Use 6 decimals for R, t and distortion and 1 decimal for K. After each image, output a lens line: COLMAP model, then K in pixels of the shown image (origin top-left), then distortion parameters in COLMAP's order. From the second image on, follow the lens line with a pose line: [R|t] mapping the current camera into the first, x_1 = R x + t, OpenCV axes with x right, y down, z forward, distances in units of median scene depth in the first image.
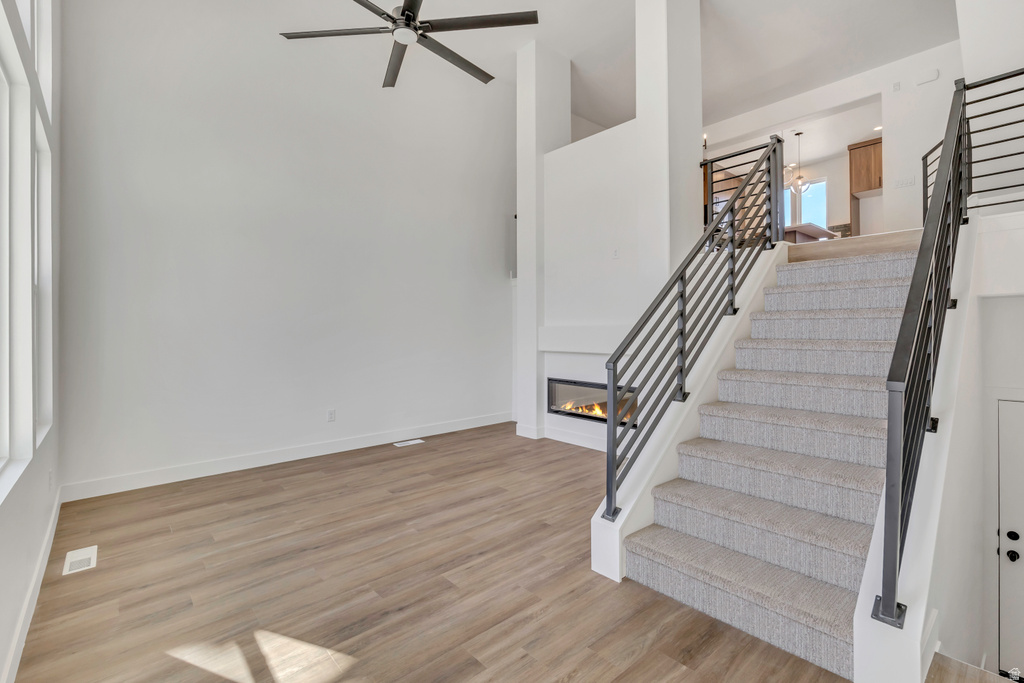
lens RADIAL K [[460.6, 0, 513.4], [0, 460.6, 332.0], [0, 0, 1]] dist [-0.000859, -0.000049]
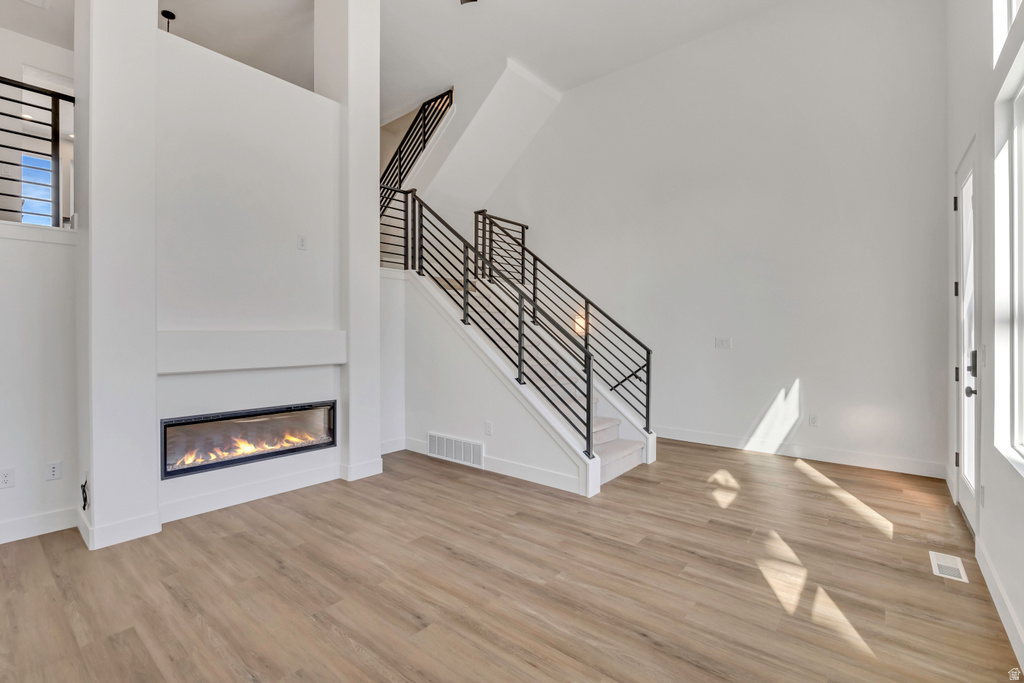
lens RADIAL K [[460.6, 0, 512.9], [0, 460.6, 339.2], [0, 0, 1]] dist [-0.000859, -0.000049]
pose [[-0.161930, -0.001342, 0.986801, -1.137467], [0.007289, 0.999970, 0.002556, 0.008271], [-0.986775, 0.007606, -0.161915, 1.360985]]
